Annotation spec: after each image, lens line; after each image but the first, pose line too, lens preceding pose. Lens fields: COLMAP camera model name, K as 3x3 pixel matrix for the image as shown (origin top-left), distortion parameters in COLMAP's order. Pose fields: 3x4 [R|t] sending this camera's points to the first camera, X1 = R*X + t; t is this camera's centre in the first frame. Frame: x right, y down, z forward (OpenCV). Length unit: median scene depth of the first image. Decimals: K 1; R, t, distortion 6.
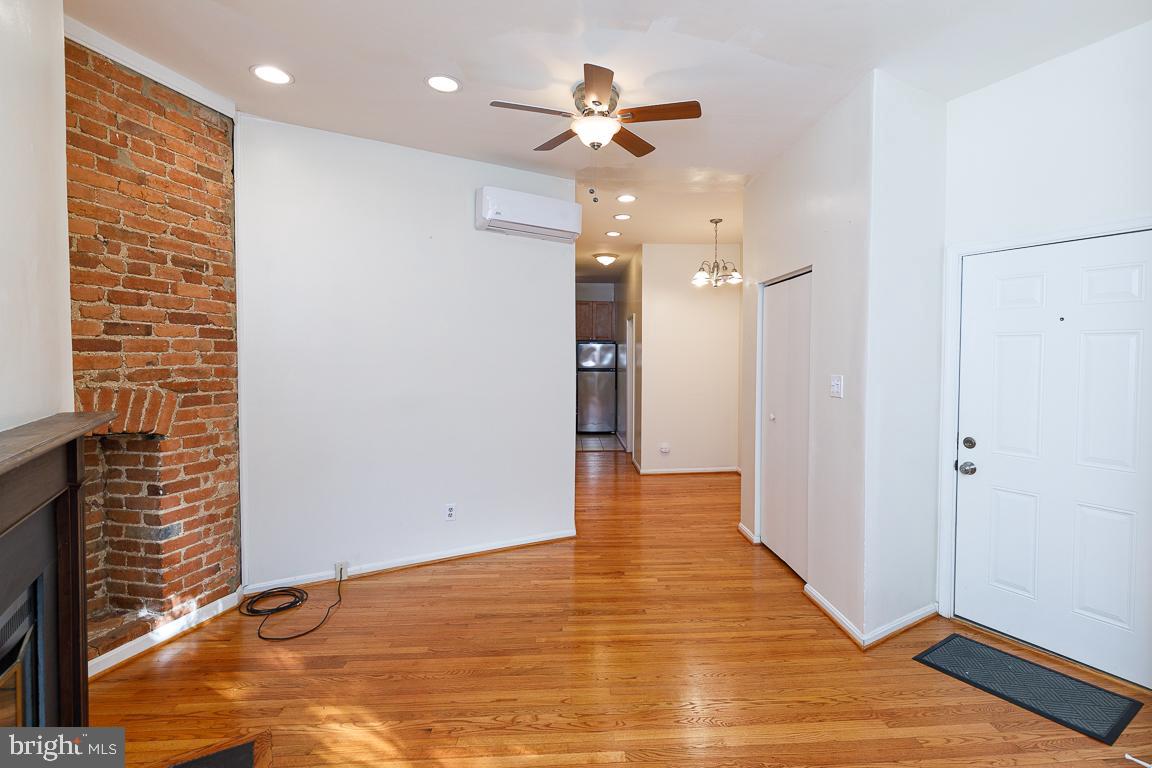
lens RADIAL K [[535.1, 0, 614.1], [0, 535.1, 369.6], [0, 0, 1]] dist [0.002359, 0.000543]
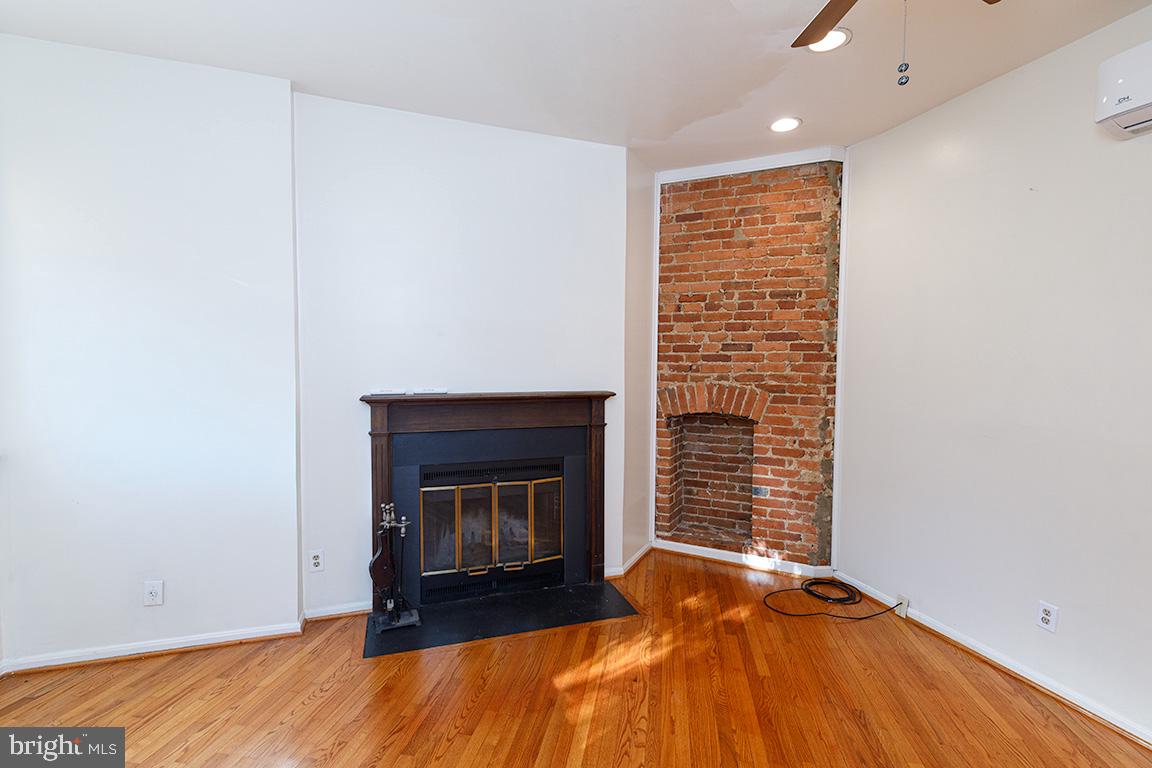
lens RADIAL K [[525.4, 0, 576.0], [0, 525.4, 384.0], [0, 0, 1]] dist [0.000881, 0.000841]
pose [[-0.245522, 0.033465, -0.968813, 0.589691], [-0.036317, 0.998385, 0.043690, -0.018074], [0.968710, 0.045911, -0.243910, 0.844992]]
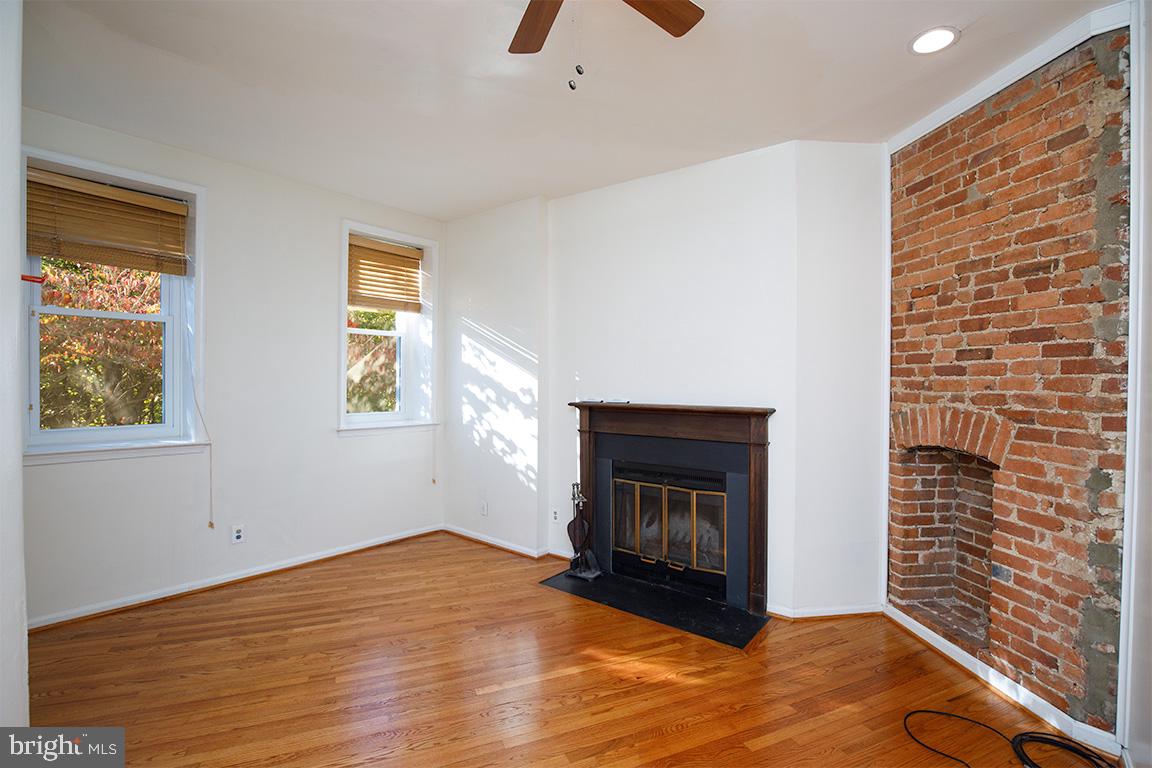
lens RADIAL K [[539.5, 0, 576.0], [0, 539.5, 384.0], [0, 0, 1]] dist [-0.053307, 0.013140]
pose [[-0.952960, -0.008749, -0.302969, 0.128747], [-0.019847, 0.999239, 0.033570, -0.033337], [0.302445, 0.038003, -0.952409, 1.587880]]
